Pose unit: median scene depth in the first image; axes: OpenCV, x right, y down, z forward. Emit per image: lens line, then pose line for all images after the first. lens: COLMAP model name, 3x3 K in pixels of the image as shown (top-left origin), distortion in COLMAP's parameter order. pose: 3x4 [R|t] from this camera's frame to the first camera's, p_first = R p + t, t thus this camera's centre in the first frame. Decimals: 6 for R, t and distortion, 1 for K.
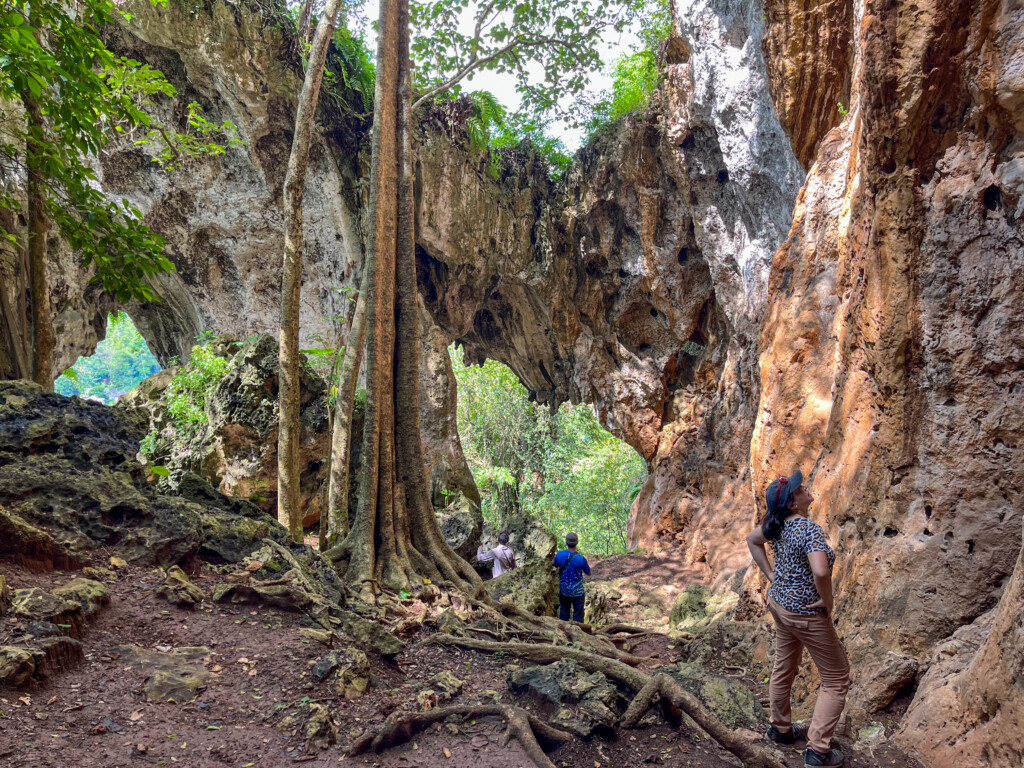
lens RADIAL K [[757.1, 0, 531.1], [0, 757.1, 383.6], [0, 0, 1]] dist [0.098073, -0.123628]
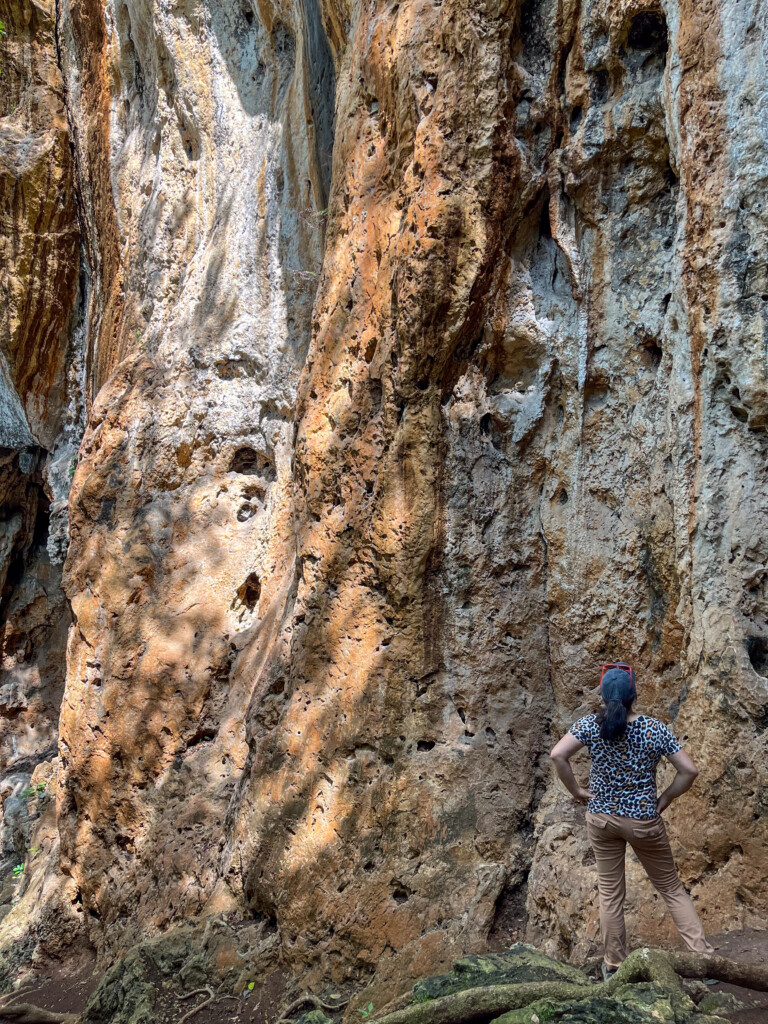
lens RADIAL K [[757.1, 0, 384.0], [0, 757.1, 512.0], [0, 0, 1]] dist [0.098073, -0.123628]
pose [[0.552155, 0.042664, 0.832649, -0.412633], [0.107574, 0.986697, -0.121893, 0.012814], [-0.826773, 0.156875, 0.540219, 0.497801]]
